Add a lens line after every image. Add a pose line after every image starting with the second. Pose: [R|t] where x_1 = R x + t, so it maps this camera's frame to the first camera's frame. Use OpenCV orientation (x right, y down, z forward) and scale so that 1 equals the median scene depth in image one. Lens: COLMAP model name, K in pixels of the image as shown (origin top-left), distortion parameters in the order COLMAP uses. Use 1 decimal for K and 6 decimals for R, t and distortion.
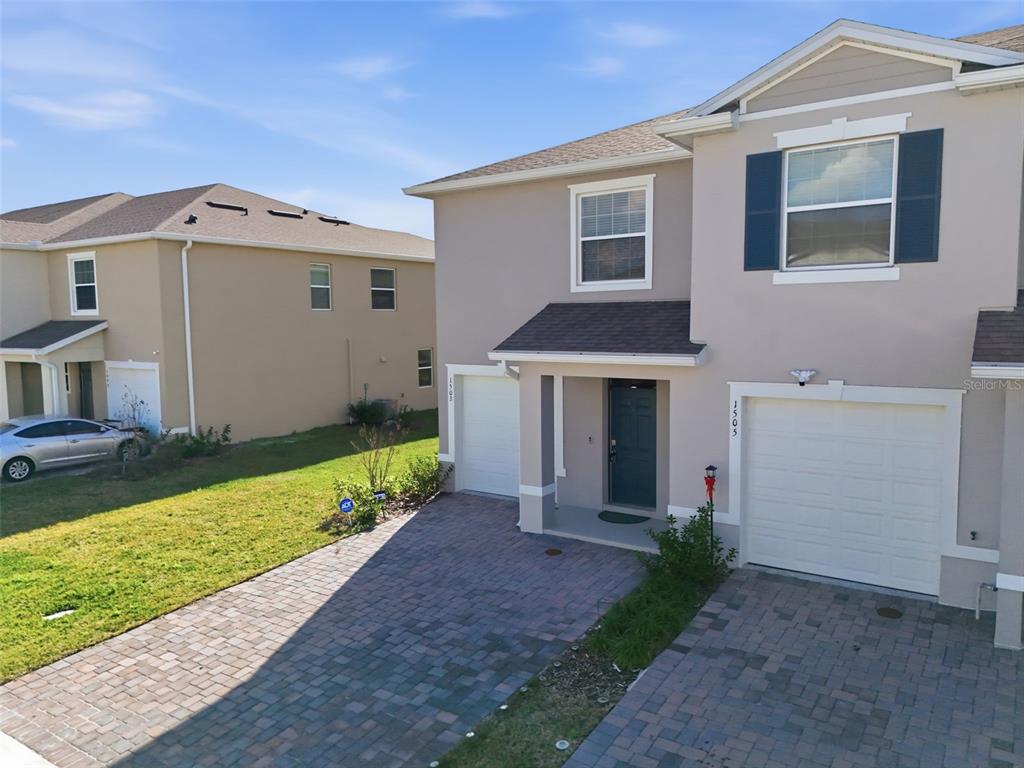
lens RADIAL K [[762.4, 0, 512.0], [0, 762.4, 384.0], [0, 0, 1]] dist [0.029884, -0.005259]
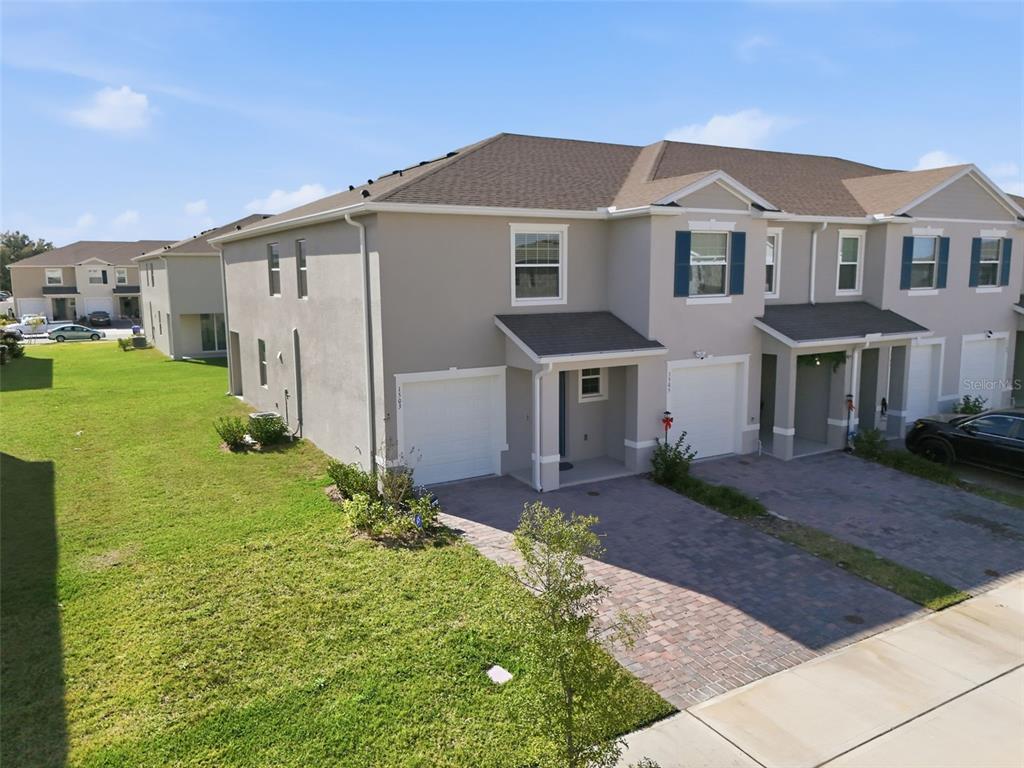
lens RADIAL K [[762.4, 0, 512.0], [0, 762.4, 384.0], [0, 0, 1]] dist [0.029884, -0.005259]
pose [[0.423779, -0.122658, 0.897422, -1.450794], [0.083660, 0.991854, 0.096059, -0.151182], [-0.901894, 0.034370, 0.430588, 0.598997]]
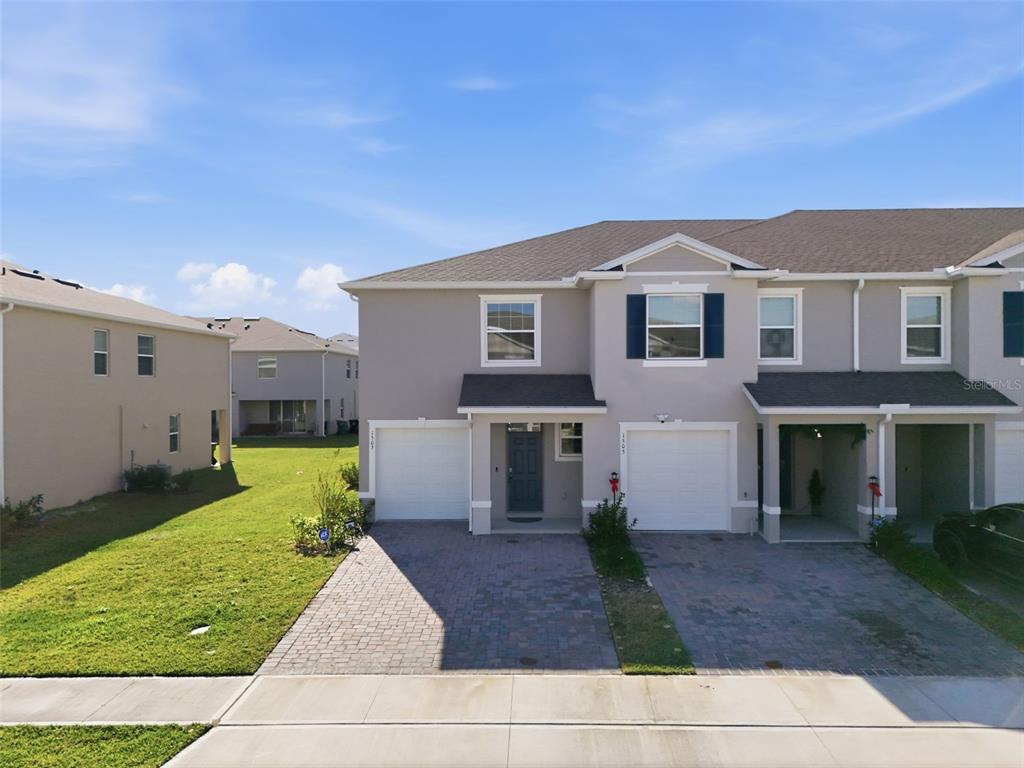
lens RADIAL K [[759.0, 0, 512.0], [0, 759.0, 384.0], [0, 0, 1]] dist [0.031110, 0.002691]
pose [[0.835972, 0.005681, 0.548742, -0.880530], [0.042787, 0.996228, -0.075497, 0.029833], [-0.547101, 0.086592, 0.832576, -0.301870]]
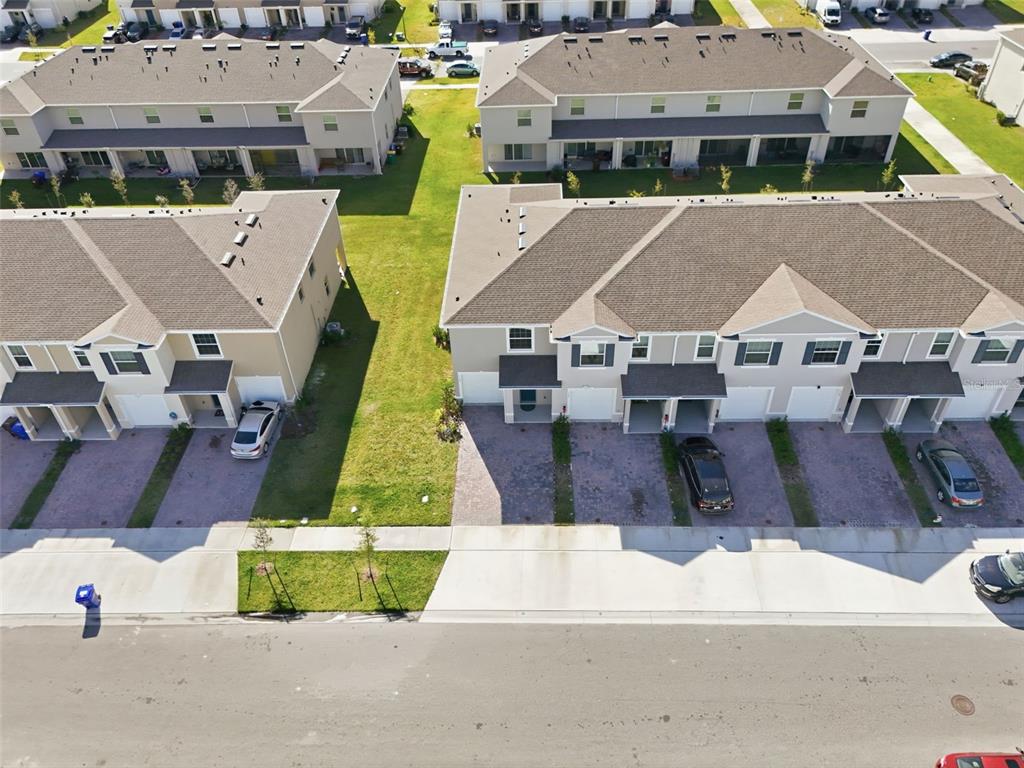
lens RADIAL K [[762.4, 0, 512.0], [0, 762.4, 384.0], [0, 0, 1]] dist [0.029884, -0.005259]
pose [[0.840261, -0.353979, 0.410684, -1.656645], [0.066936, 0.819396, 0.569306, -2.403184], [-0.538035, -0.450876, 0.712200, -1.748152]]
